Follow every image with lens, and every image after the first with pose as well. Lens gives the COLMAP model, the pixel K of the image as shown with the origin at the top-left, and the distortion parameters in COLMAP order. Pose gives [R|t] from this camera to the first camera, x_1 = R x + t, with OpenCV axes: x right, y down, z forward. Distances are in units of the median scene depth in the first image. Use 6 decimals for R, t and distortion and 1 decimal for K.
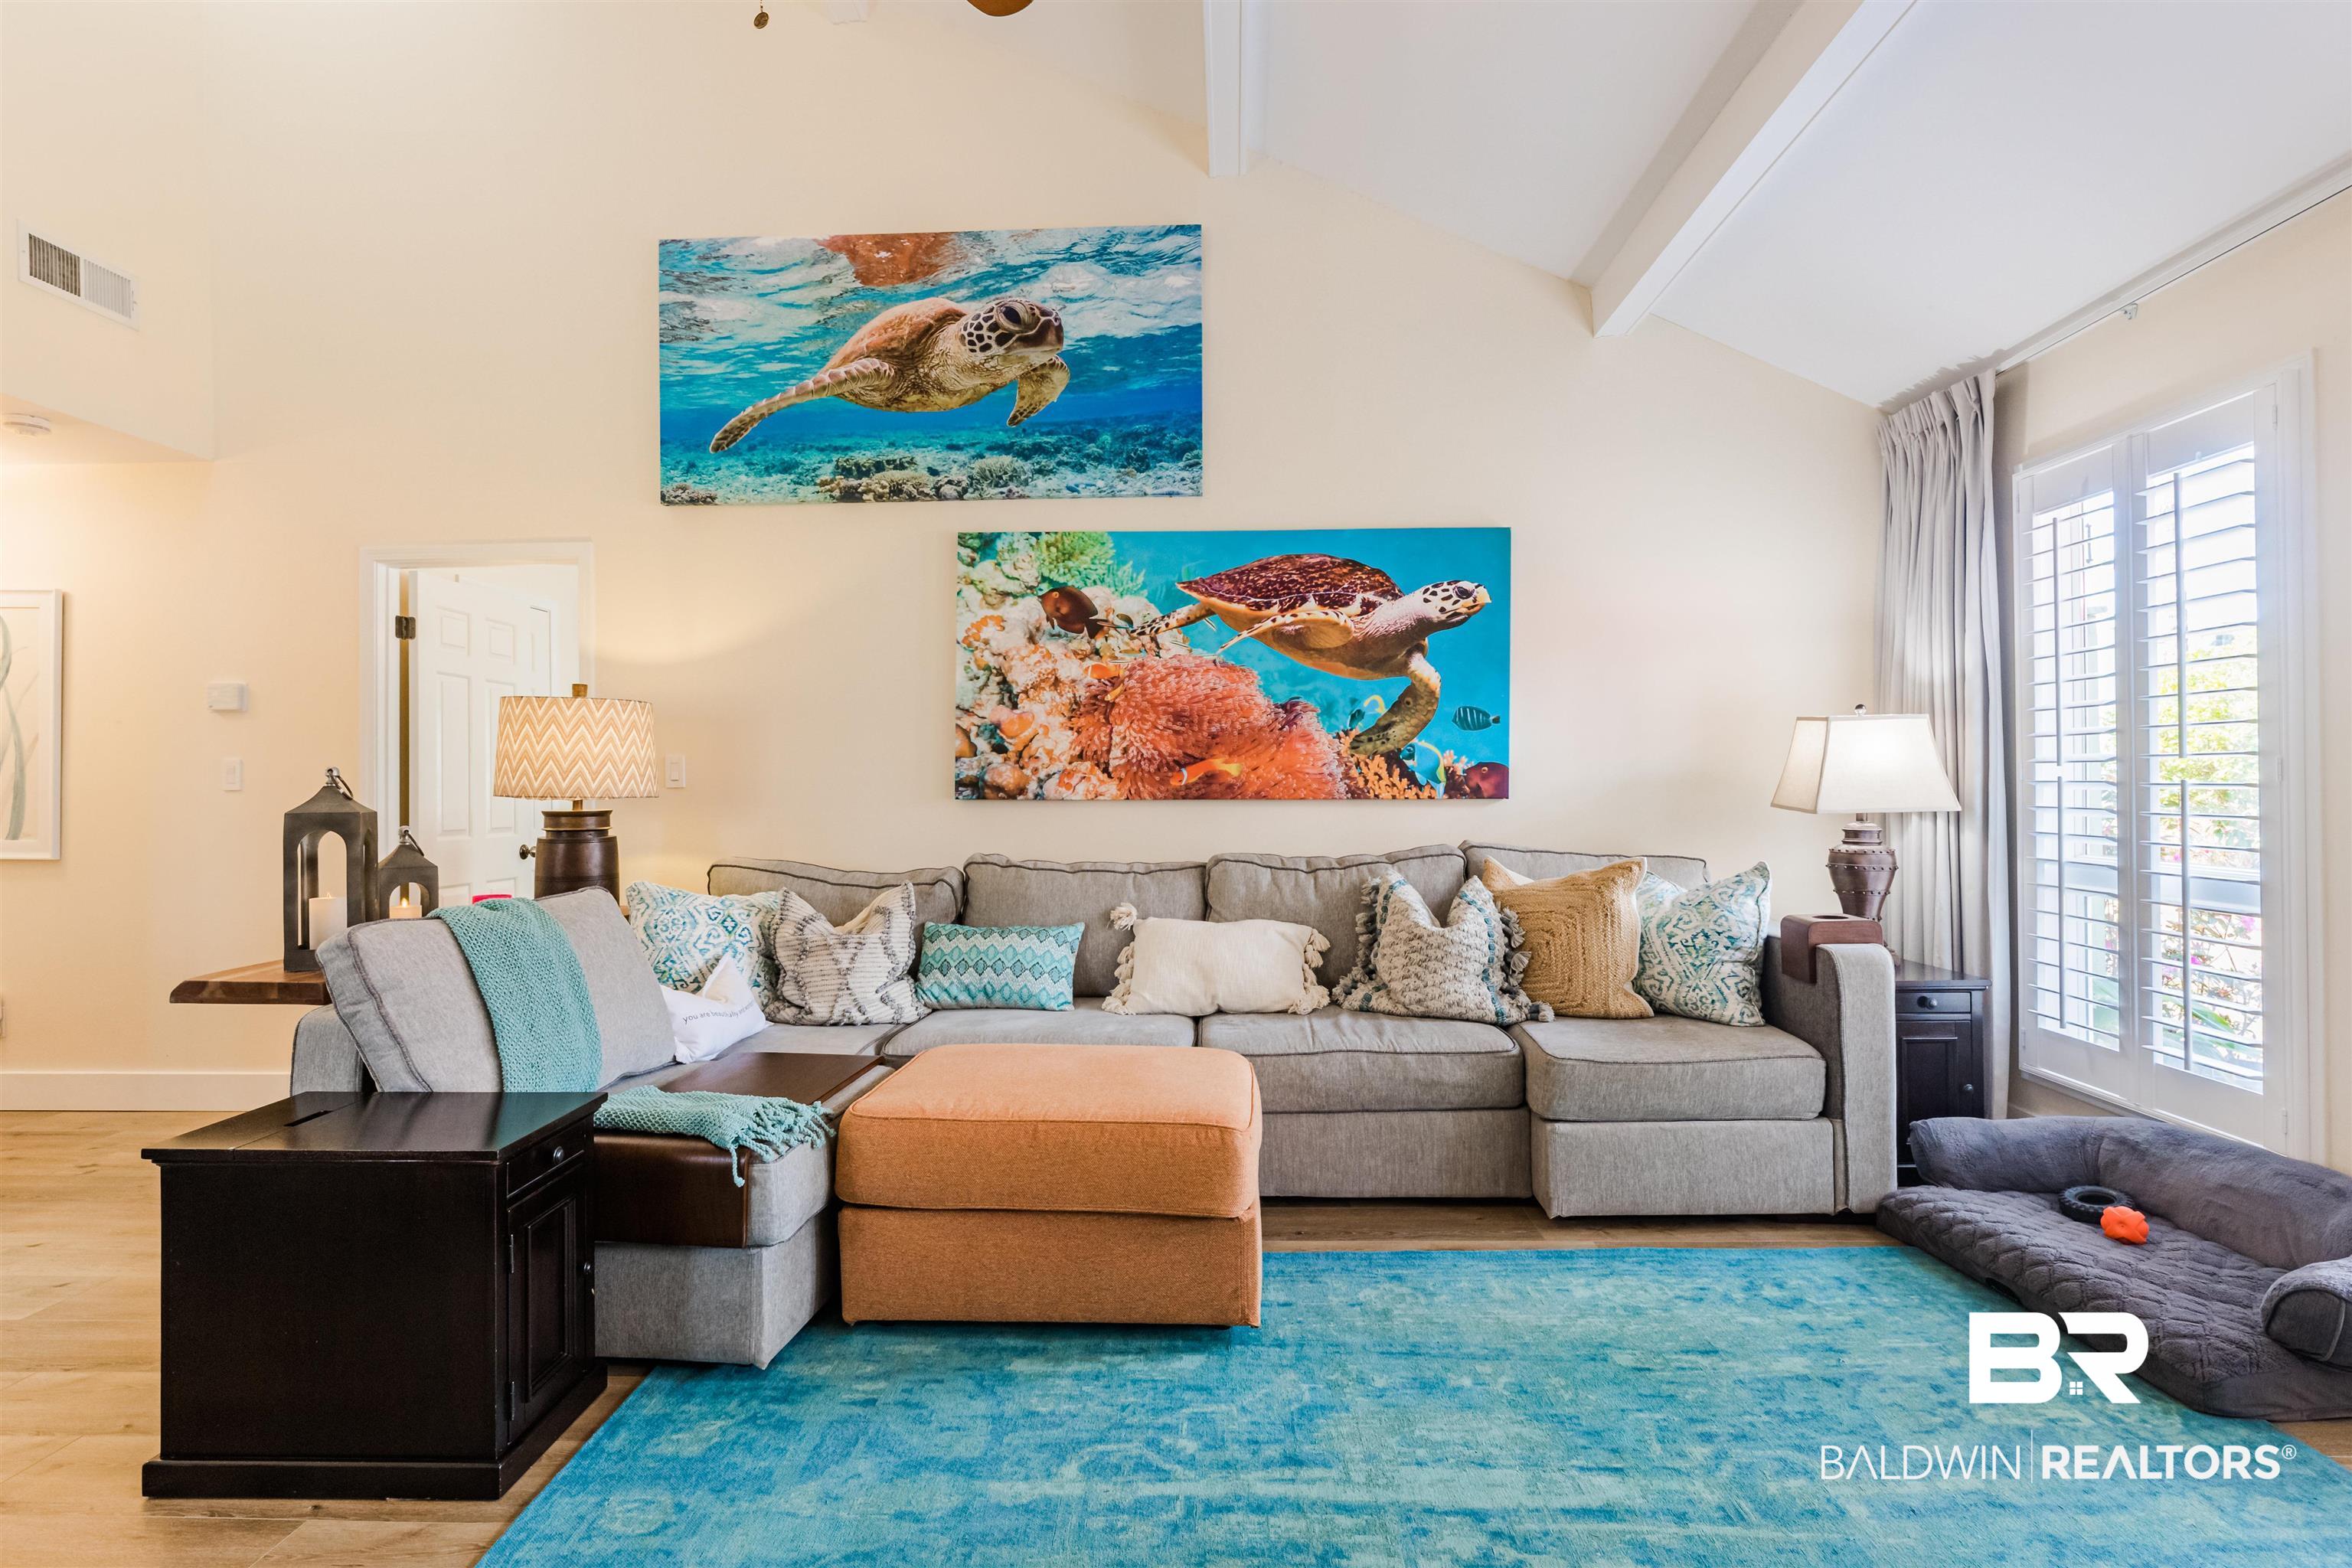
lens RADIAL K [[1140.6, 0, 1184.4], [0, 1140.6, 776.3], [0, 0, 1]] dist [-0.002147, 0.000244]
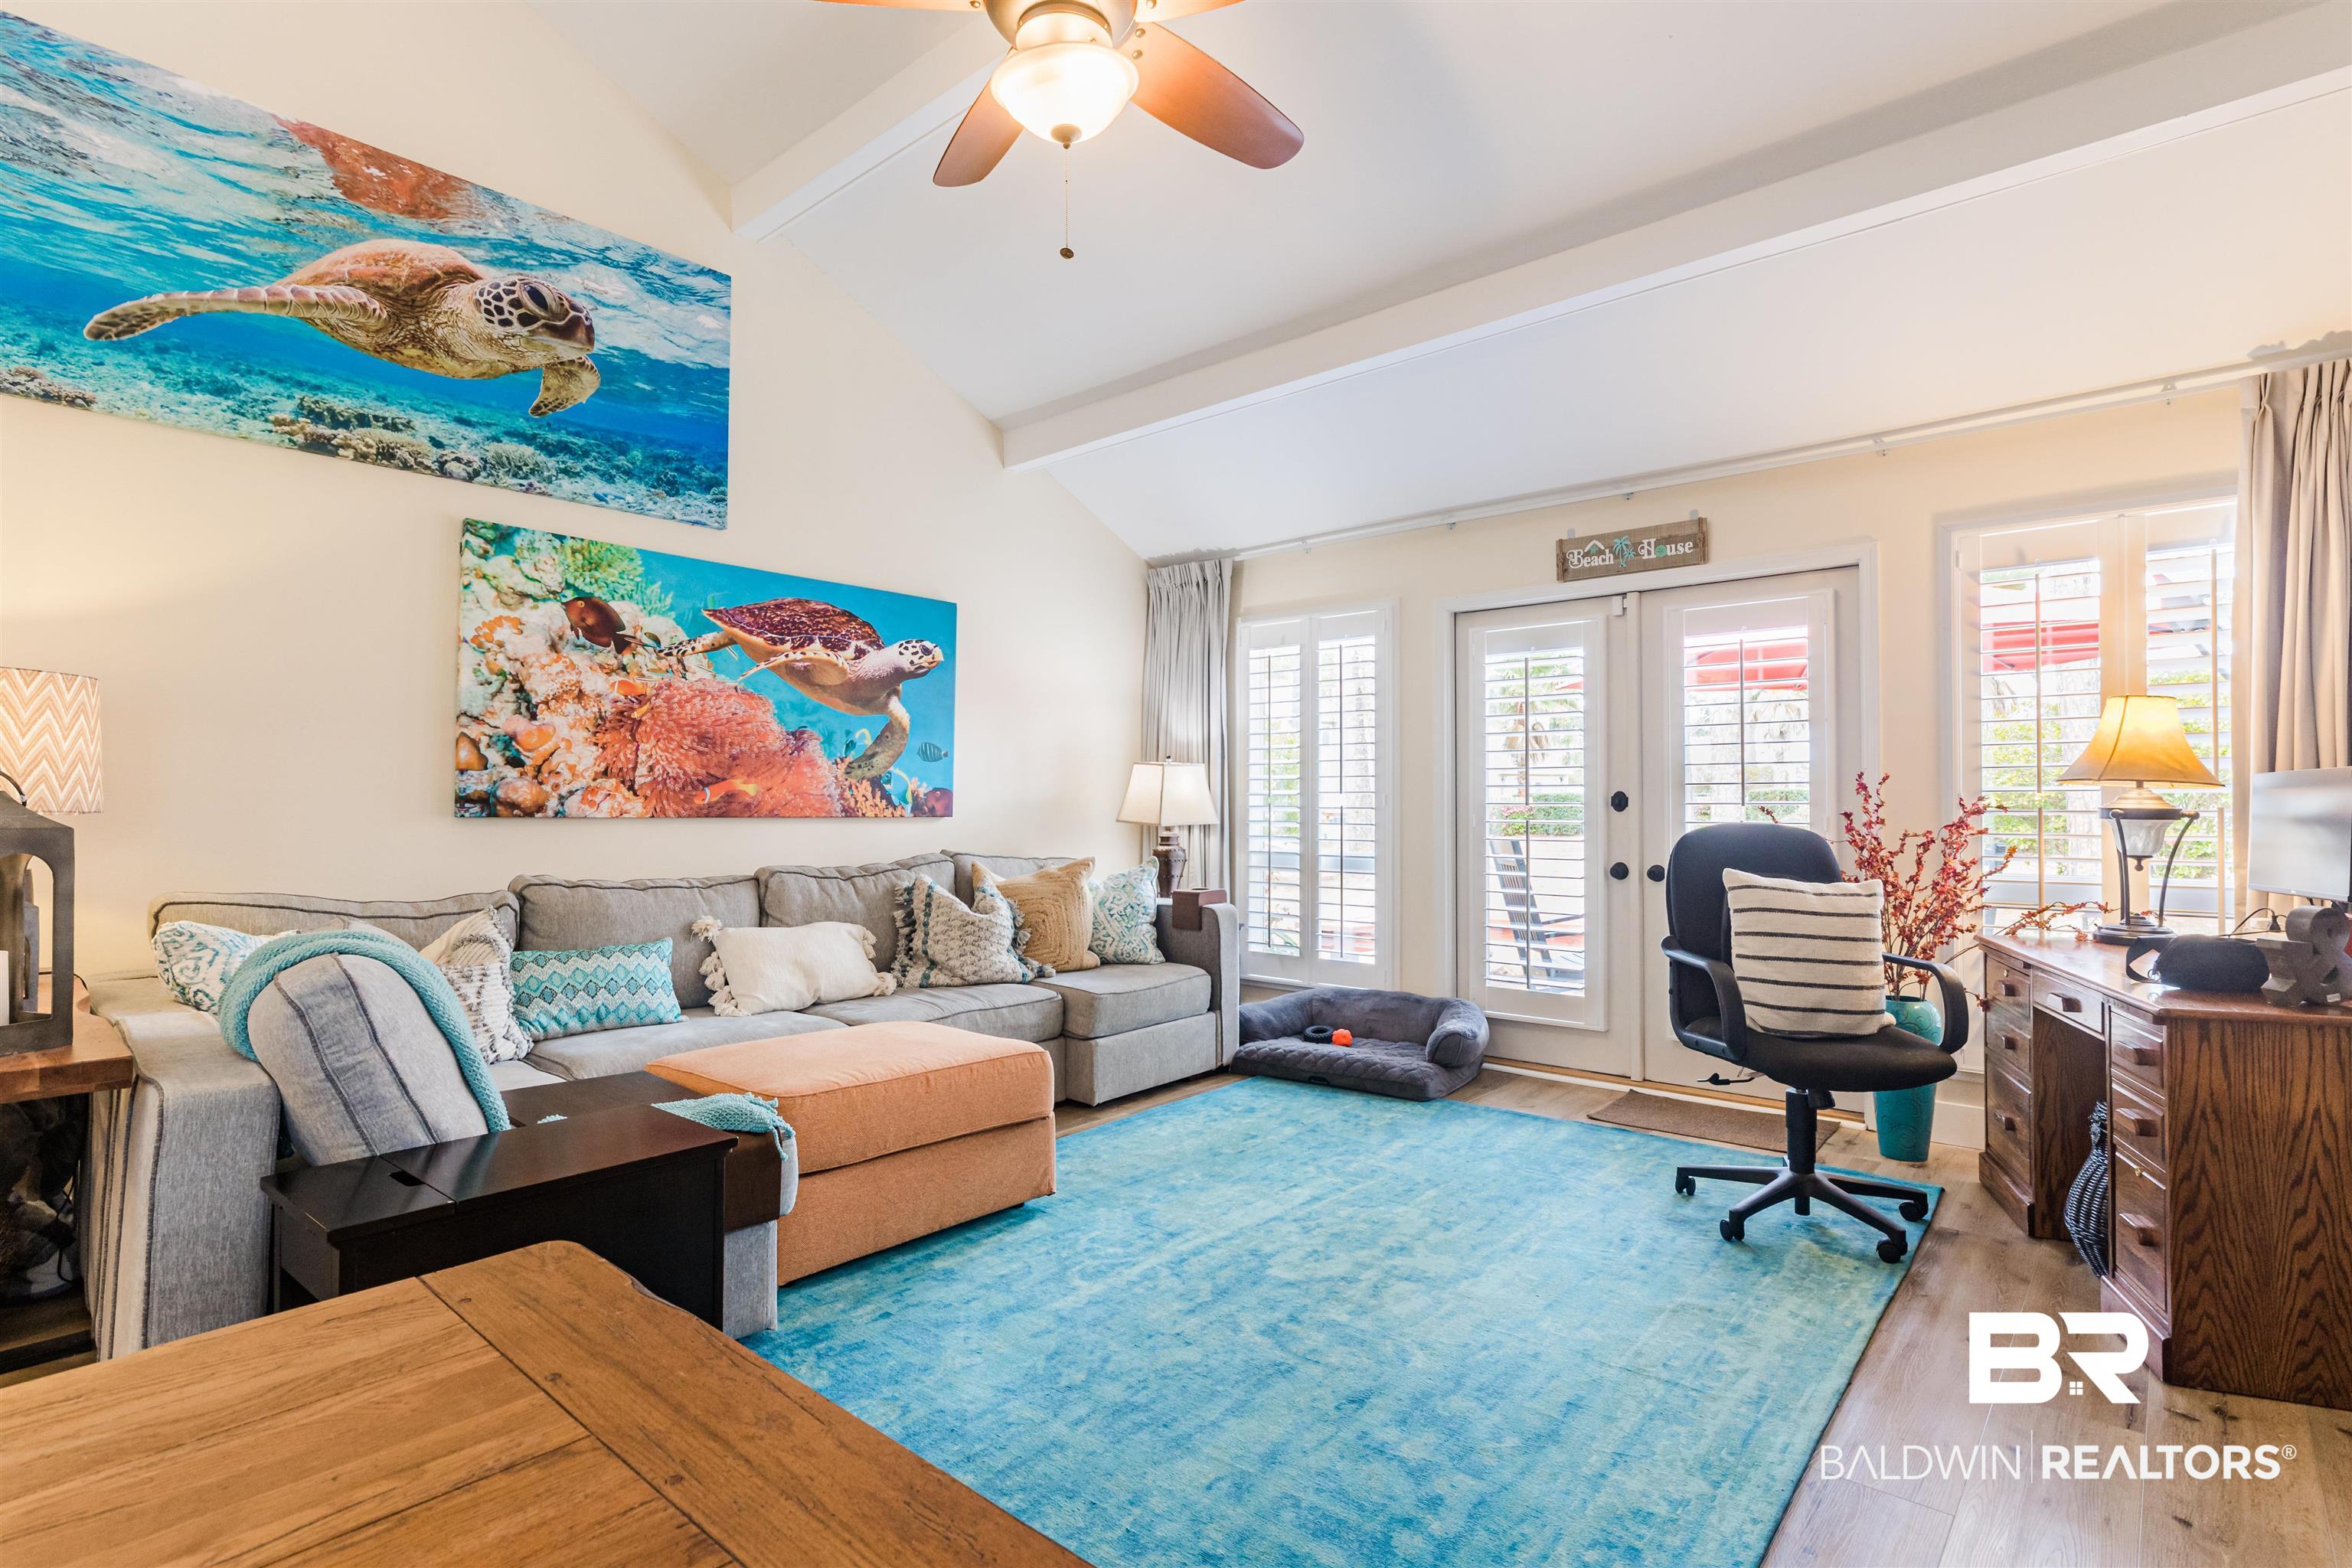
lens RADIAL K [[1154.7, 0, 1177.0], [0, 1154.7, 794.0], [0, 0, 1]] dist [-0.003866, 0.002194]
pose [[0.627495, 0.016727, 0.778441, -0.558144], [-0.011059, 0.999860, -0.012570, 0.007498], [-0.778542, -0.000721, 0.627592, 0.000936]]
